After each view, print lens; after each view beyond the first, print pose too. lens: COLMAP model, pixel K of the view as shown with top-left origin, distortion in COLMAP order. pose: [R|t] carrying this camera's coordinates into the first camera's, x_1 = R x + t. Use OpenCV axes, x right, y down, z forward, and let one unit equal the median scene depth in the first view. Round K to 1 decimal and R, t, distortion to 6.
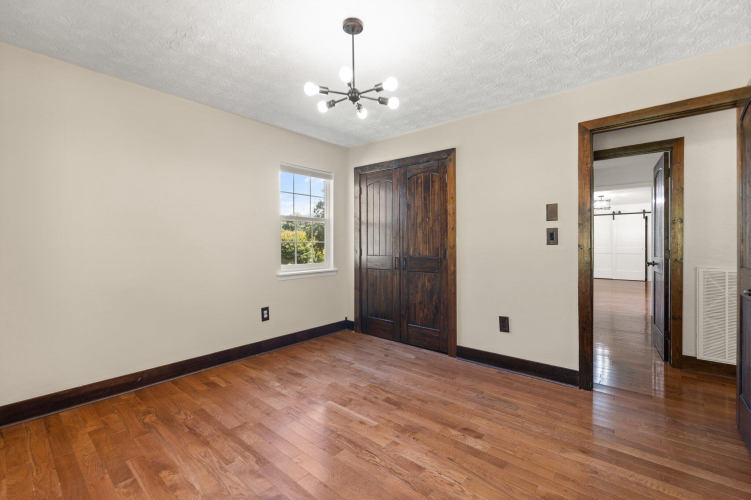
lens RADIAL K [[325.2, 0, 372.9], [0, 325.2, 245.3], [0, 0, 1]] dist [-0.000950, -0.000220]
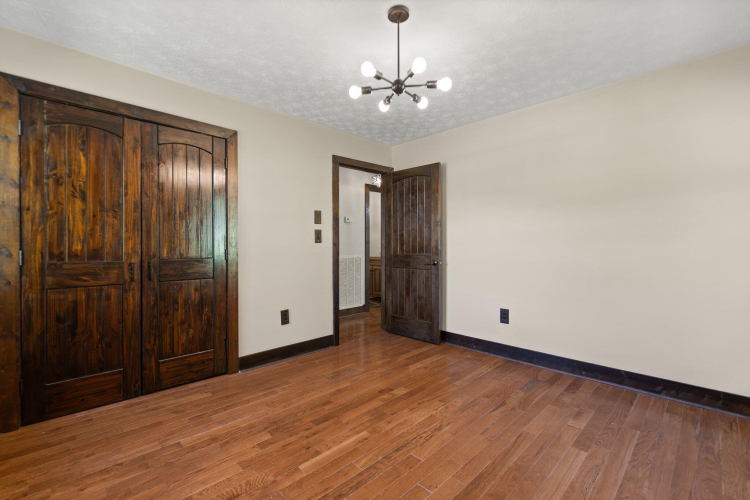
lens RADIAL K [[324.8, 0, 372.4], [0, 324.8, 245.3], [0, 0, 1]] dist [-0.000950, -0.000220]
pose [[0.099042, -0.003046, 0.995079, -0.668794], [0.003517, 0.999990, 0.002711, 0.005004], [-0.995077, 0.003231, 0.099052, 0.645823]]
